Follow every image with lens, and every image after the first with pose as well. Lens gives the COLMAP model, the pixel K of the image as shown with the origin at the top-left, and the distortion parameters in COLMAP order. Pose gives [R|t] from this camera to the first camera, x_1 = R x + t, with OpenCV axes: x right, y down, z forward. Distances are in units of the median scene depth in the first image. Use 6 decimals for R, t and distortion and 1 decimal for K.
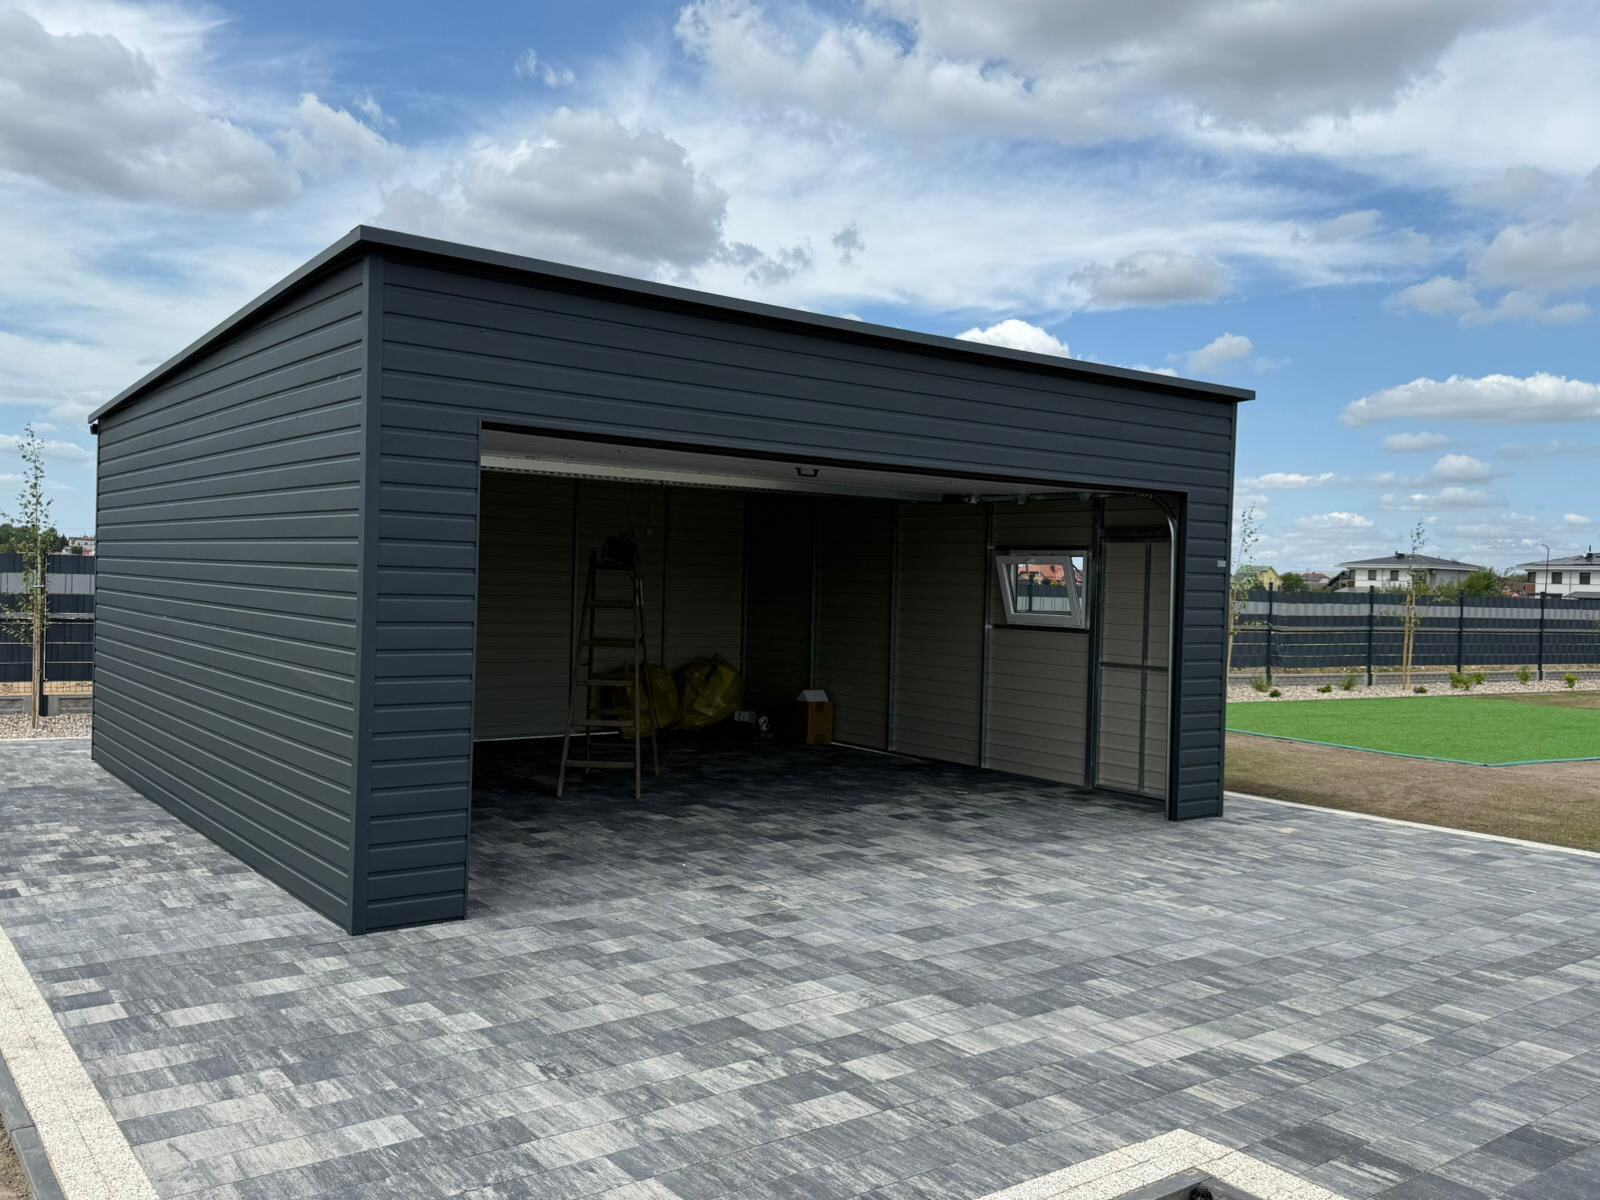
lens RADIAL K [[1138.0, 0, 800.0], [0, 1138.0, 600.0], [0, 0, 1]] dist [0.110532, -0.168880]
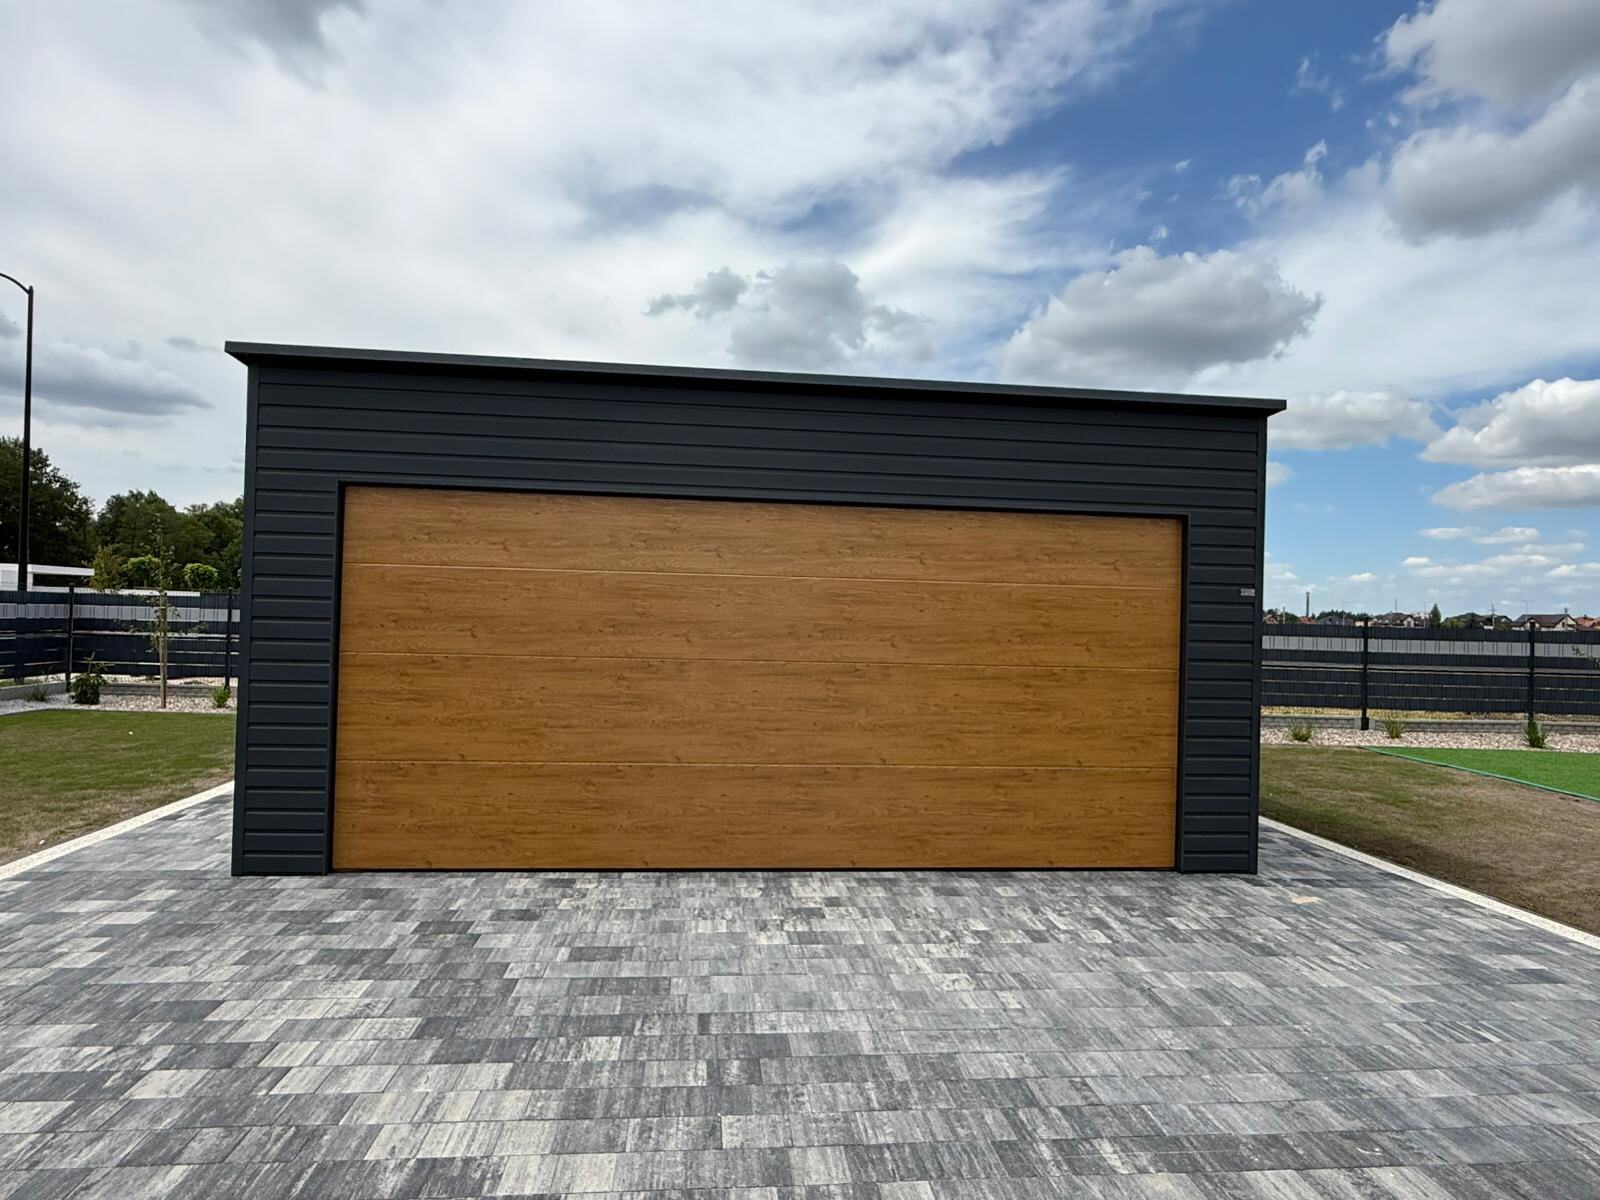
lens RADIAL K [[852.2, 0, 799.3], [0, 852.2, 619.7], [0, 0, 1]] dist [-0.001178, 0.001199]
pose [[0.885226, -0.003857, -0.465145, 0.727456], [-0.008293, 0.999676, -0.024071, 0.015806], [0.465087, 0.025166, 0.884907, 0.485574]]
